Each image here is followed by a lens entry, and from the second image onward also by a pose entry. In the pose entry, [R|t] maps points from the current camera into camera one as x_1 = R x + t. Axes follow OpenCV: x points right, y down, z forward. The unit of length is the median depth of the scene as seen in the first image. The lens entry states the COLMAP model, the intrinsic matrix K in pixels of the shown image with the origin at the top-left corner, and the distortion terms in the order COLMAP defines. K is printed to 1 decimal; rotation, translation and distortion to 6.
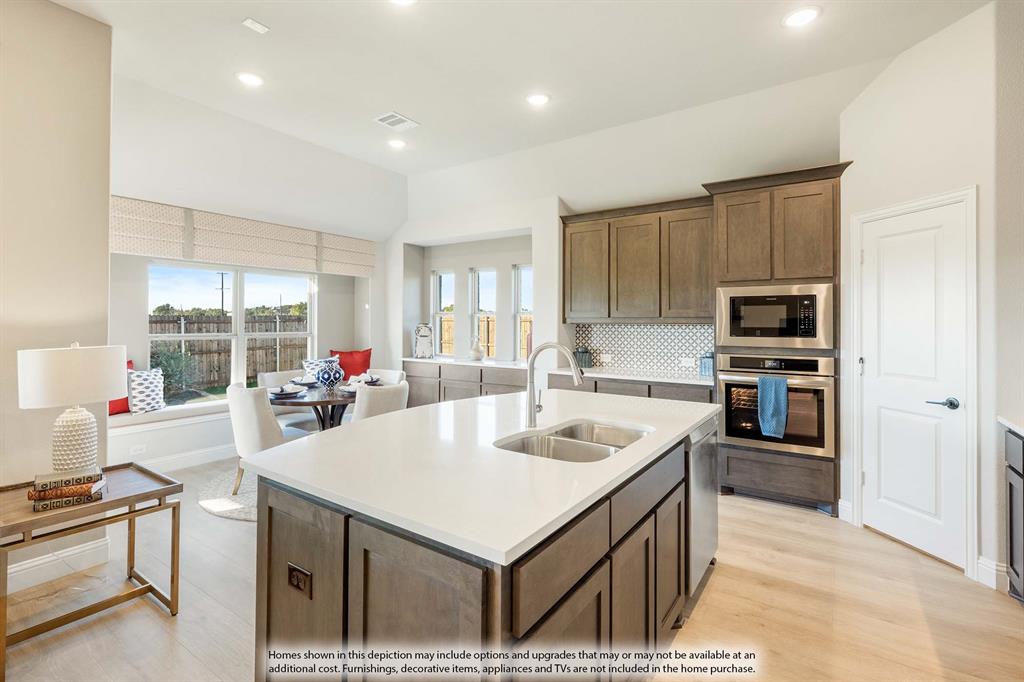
lens RADIAL K [[484.5, 0, 490.3], [0, 484.5, 318.3], [0, 0, 1]] dist [0.002958, -0.002159]
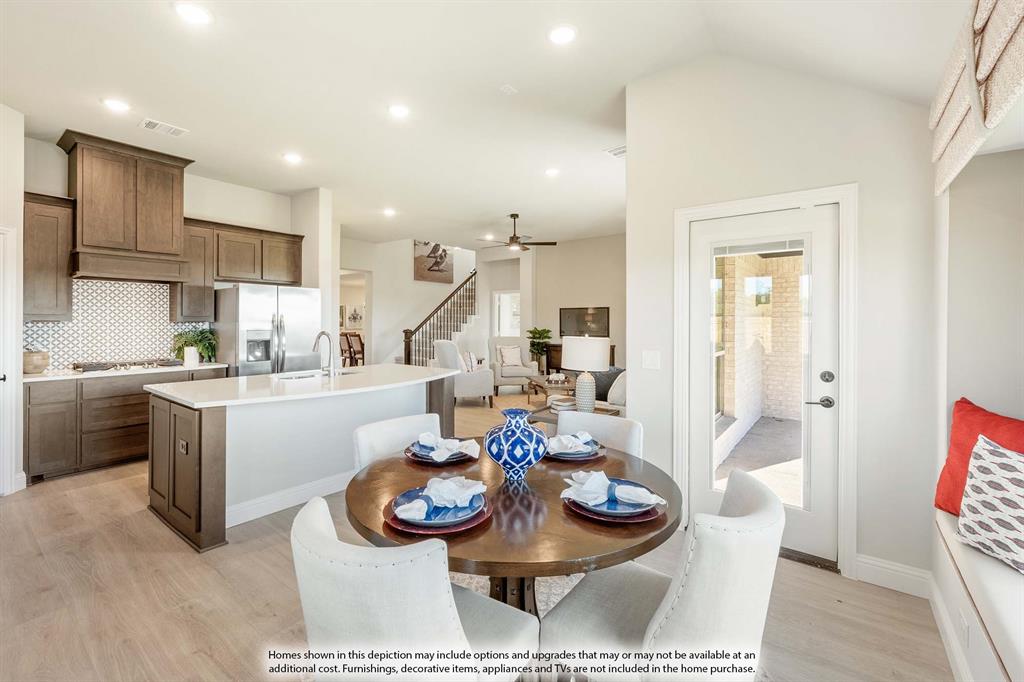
lens RADIAL K [[425.3, 0, 502.7], [0, 425.3, 320.6], [0, 0, 1]] dist [-0.004235, 0.001386]
pose [[-0.999583, -0.004902, 0.028451, -0.300923], [-0.005252, 0.999911, -0.012250, 0.009999], [-0.028389, -0.012395, -0.999520, 1.266316]]
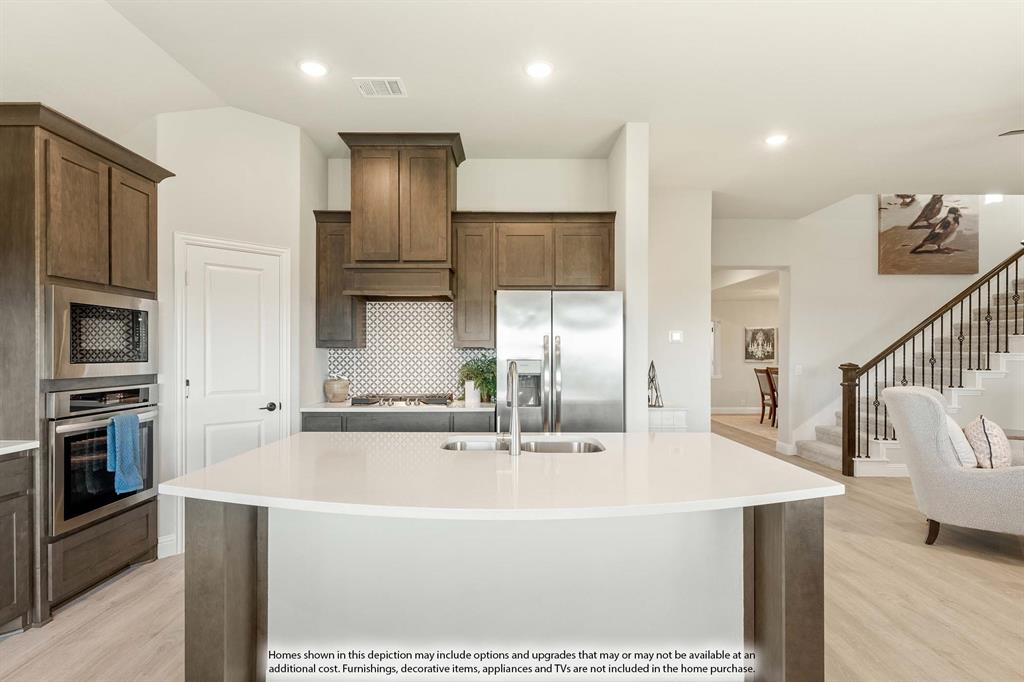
lens RADIAL K [[517.8, 0, 517.2], [0, 517.8, 353.6], [0, 0, 1]] dist [-0.003042, 0.000209]
pose [[-0.599601, -0.004575, 0.800286, -0.339057], [-0.011125, 0.999935, -0.002619, 0.015747], [-0.800222, -0.010473, -0.599613, 0.768827]]
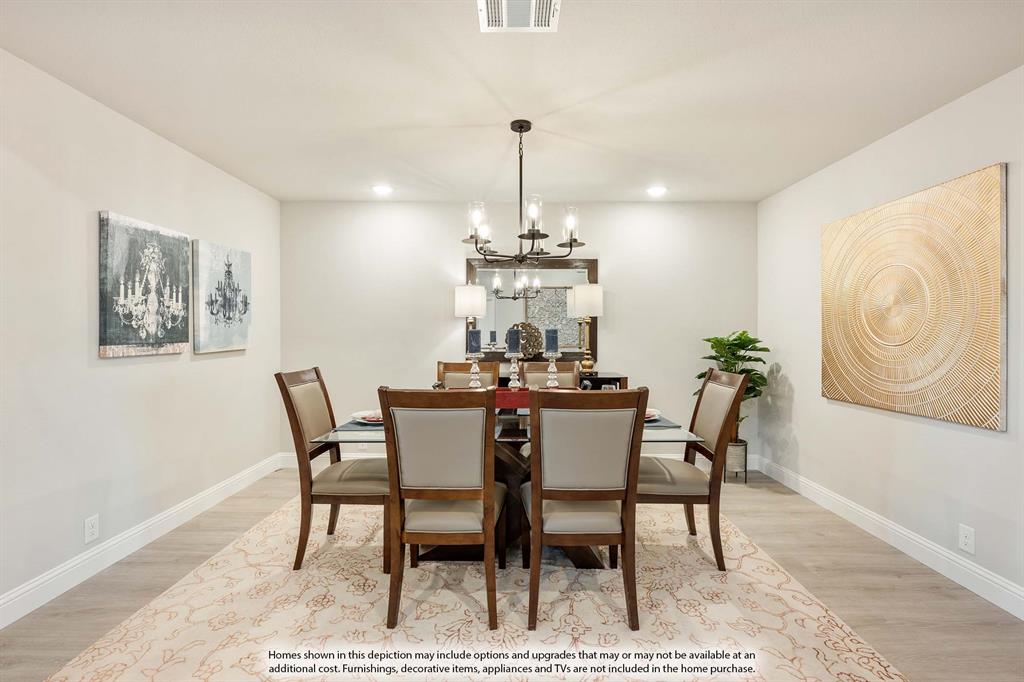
lens RADIAL K [[467.5, 0, 504.0], [0, 467.5, 340.0], [0, 0, 1]] dist [-0.004060, 0.001066]
pose [[-0.819835, 0.004708, -0.572580, 0.933958], [0.004200, 0.999989, 0.002208, 0.019863], [0.572584, -0.000594, -0.819846, -0.906025]]
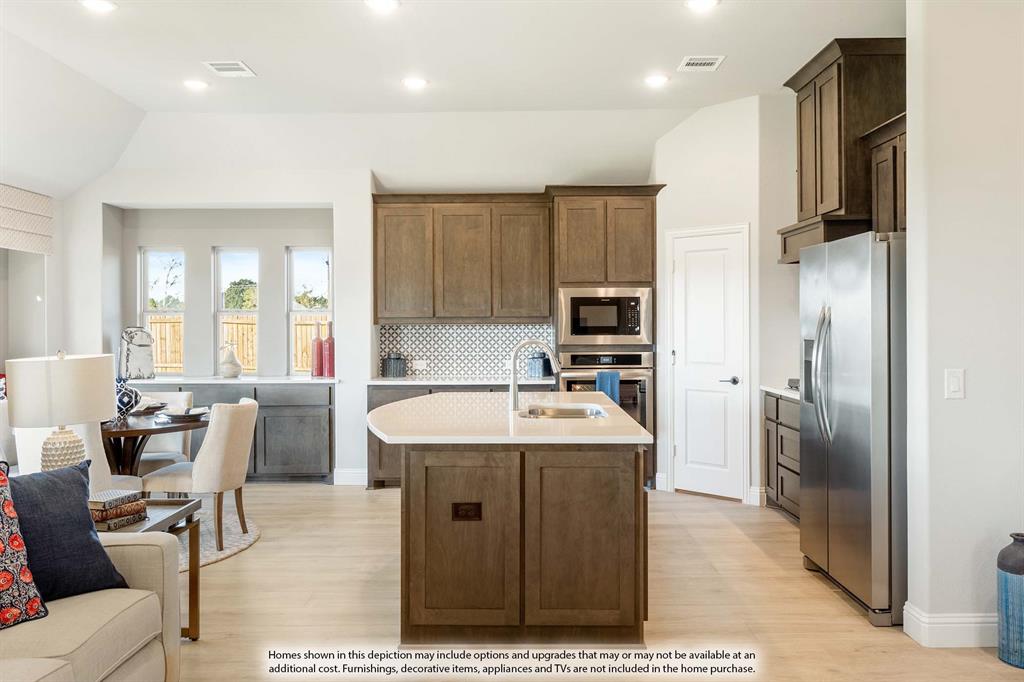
lens RADIAL K [[836.6, 0, 504.3], [0, 836.6, 323.1], [0, 0, 1]] dist [0.002401, -0.012353]
pose [[0.825341, -0.008750, 0.564566, -0.528406], [0.002827, 0.999931, 0.011365, -0.008239], [-0.564627, -0.007784, 0.825310, -0.333377]]
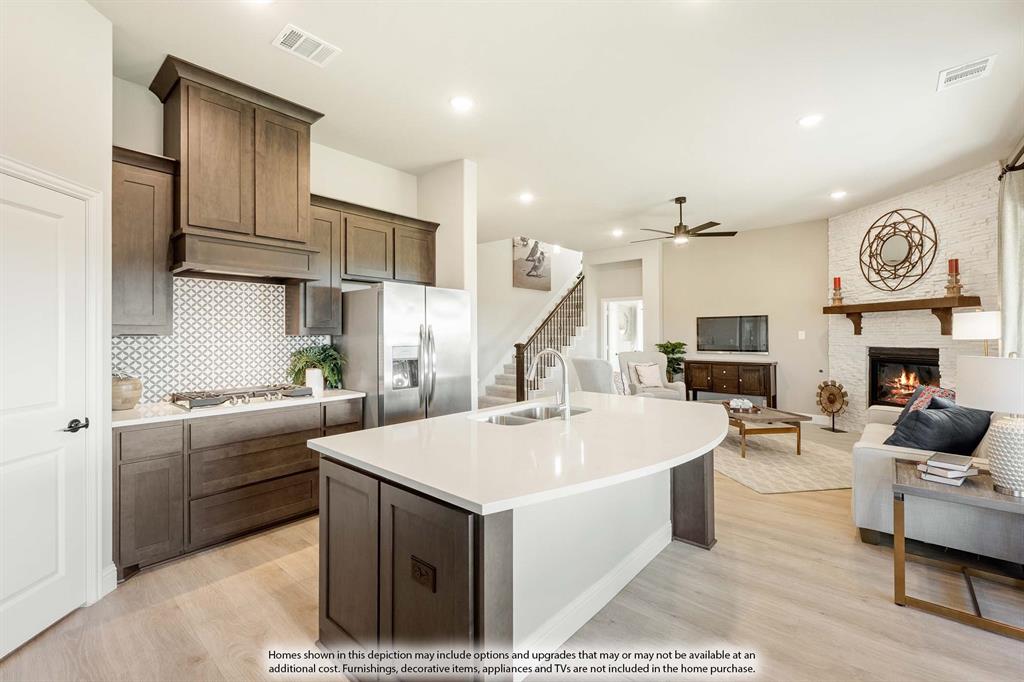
lens RADIAL K [[425.3, 0, 514.1], [0, 425.3, 332.1], [0, 0, 1]] dist [-0.004235, 0.001386]
pose [[-0.996356, 0.000903, 0.085292, 0.056952], [-0.000383, 0.999887, -0.015051, 0.010247], [-0.085296, -0.015029, -0.996242, 0.994951]]
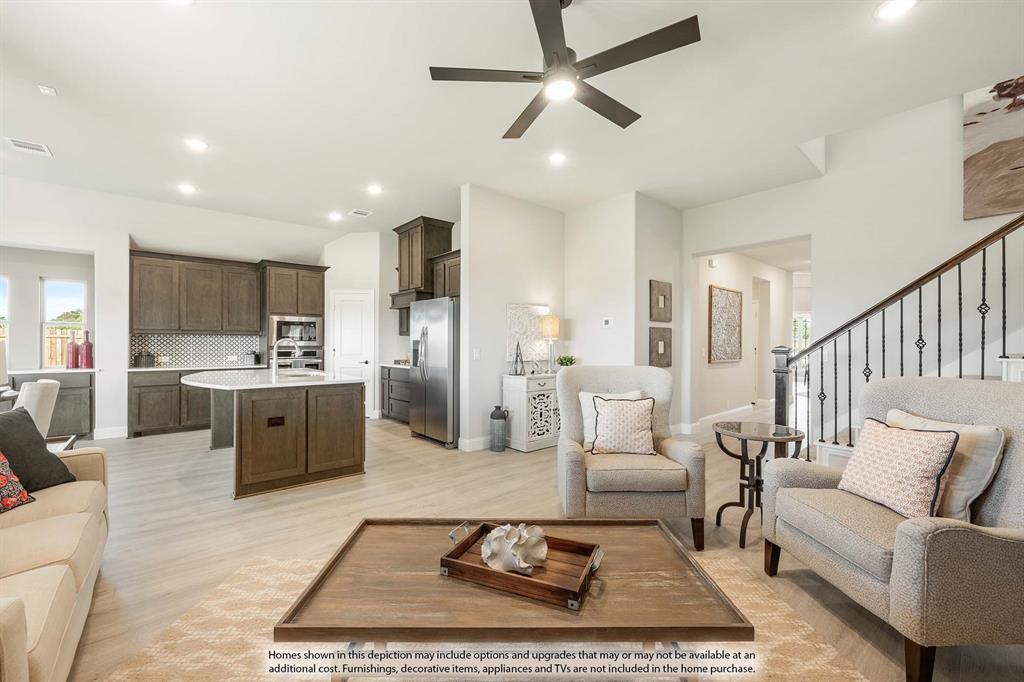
lens RADIAL K [[425.3, 0, 511.9], [0, 425.3, 344.4], [0, 0, 1]] dist [-0.004235, 0.001386]
pose [[0.252142, -0.005167, 0.967676, -0.764096], [-0.011436, 0.999900, 0.008319, 0.021515], [-0.967623, -0.013164, 0.252058, -0.289211]]
